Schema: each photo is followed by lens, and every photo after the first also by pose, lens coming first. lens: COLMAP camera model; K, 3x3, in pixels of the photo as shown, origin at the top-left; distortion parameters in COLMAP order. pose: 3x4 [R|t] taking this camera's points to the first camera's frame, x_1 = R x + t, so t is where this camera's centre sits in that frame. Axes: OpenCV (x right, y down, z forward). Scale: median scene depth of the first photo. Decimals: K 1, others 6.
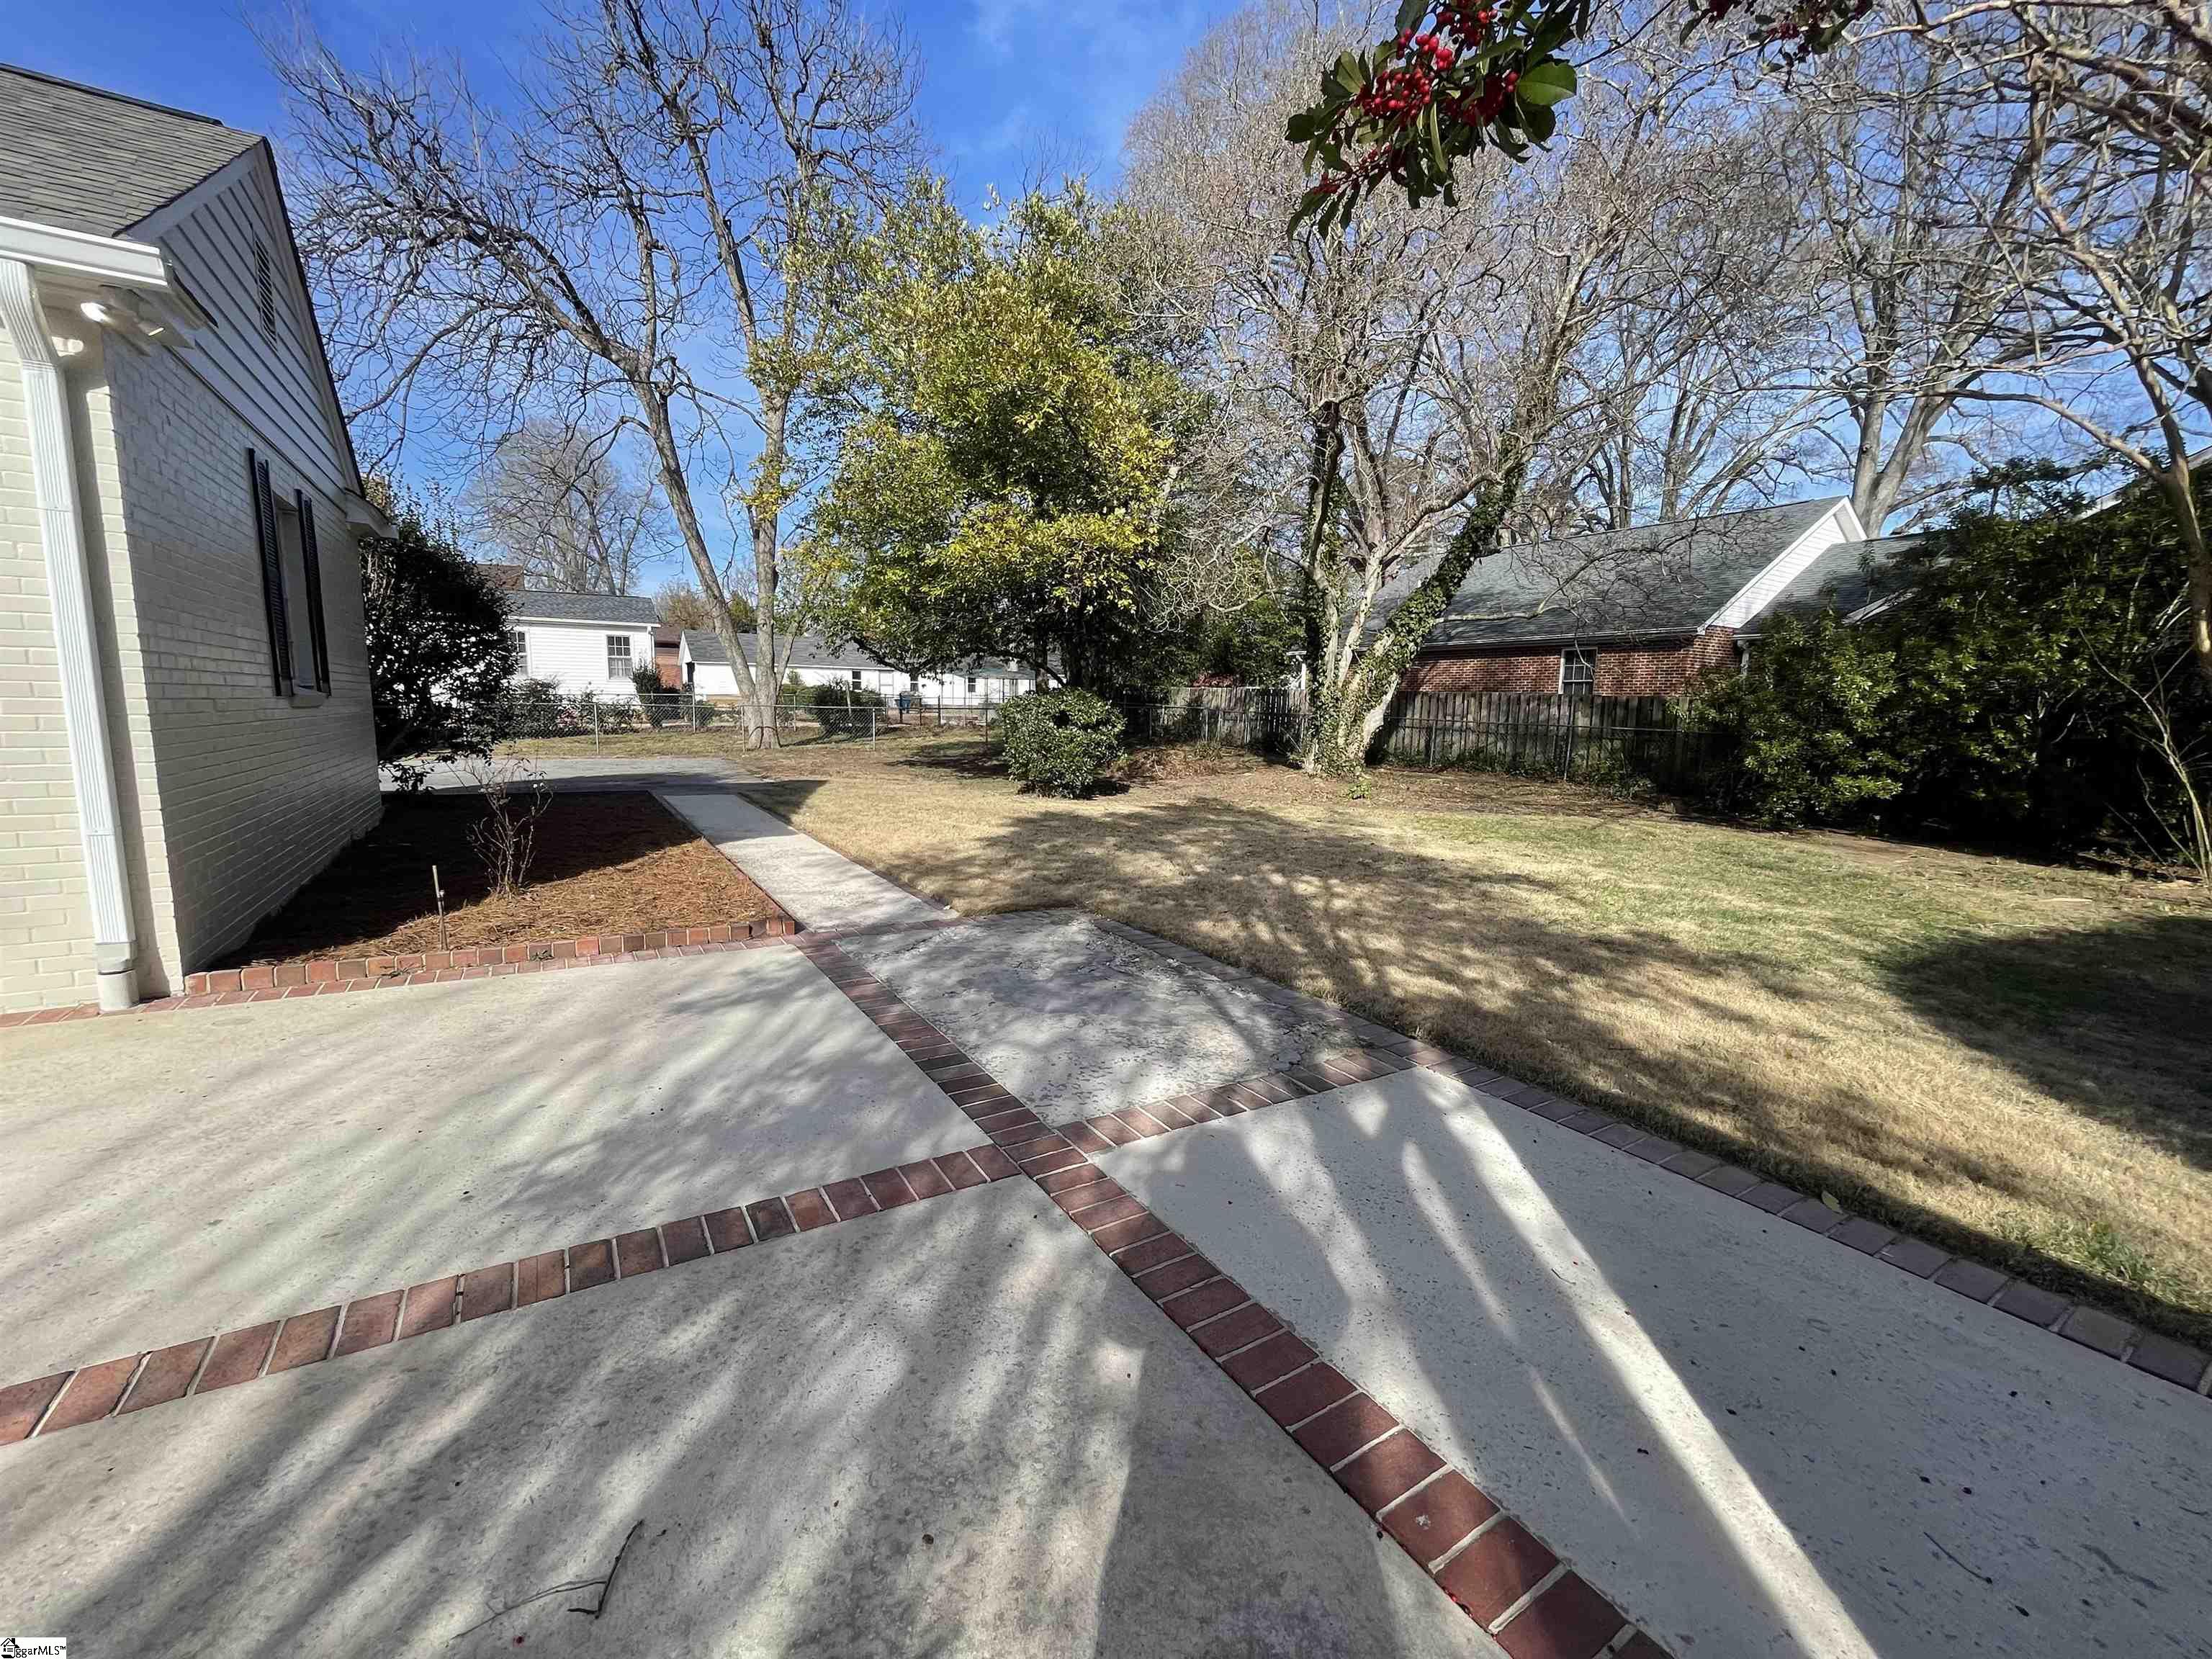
lens RADIAL K [[896.8, 0, 1105.5], [0, 896.8, 831.9], [0, 0, 1]] dist [-0.007739, 0.001090]
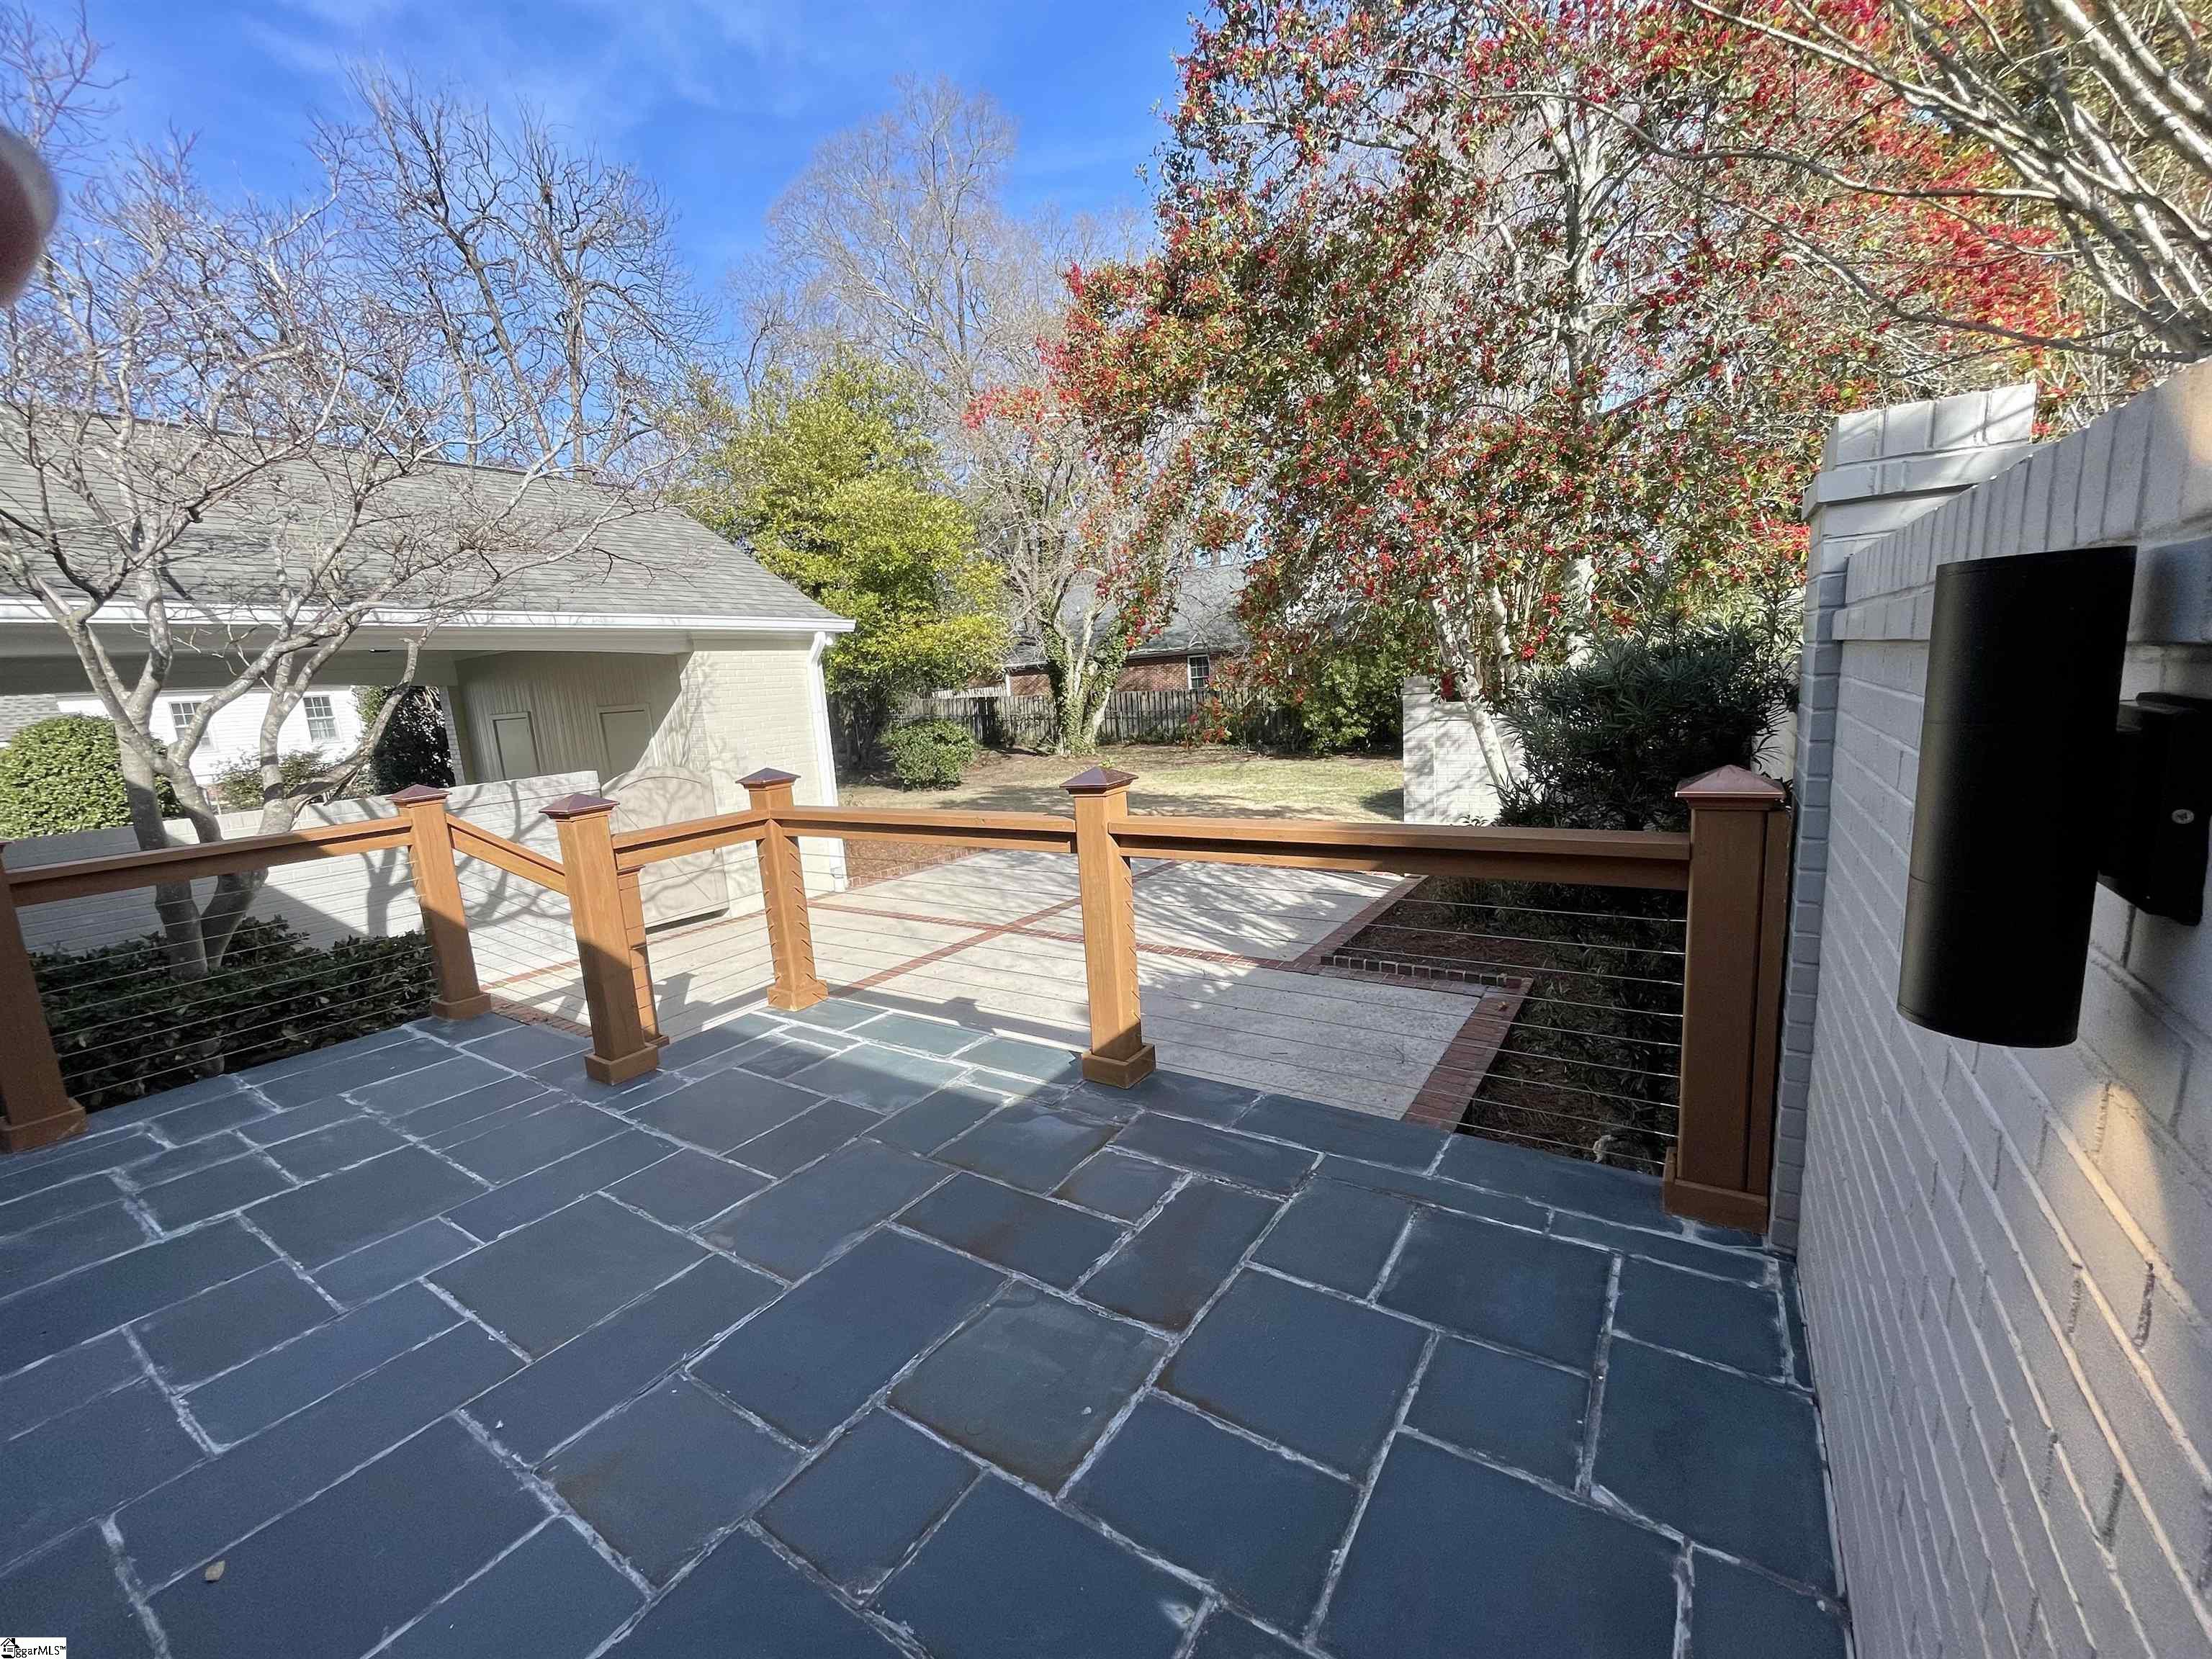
lens RADIAL K [[896.8, 0, 1085.9], [0, 896.8, 839.9], [0, 0, 1]] dist [-0.007739, 0.001090]
pose [[0.905656, -0.149717, 0.396702, -0.492527], [0.139787, 0.988707, 0.054015, -0.002094], [-0.400309, 0.006535, 0.916357, -0.561600]]
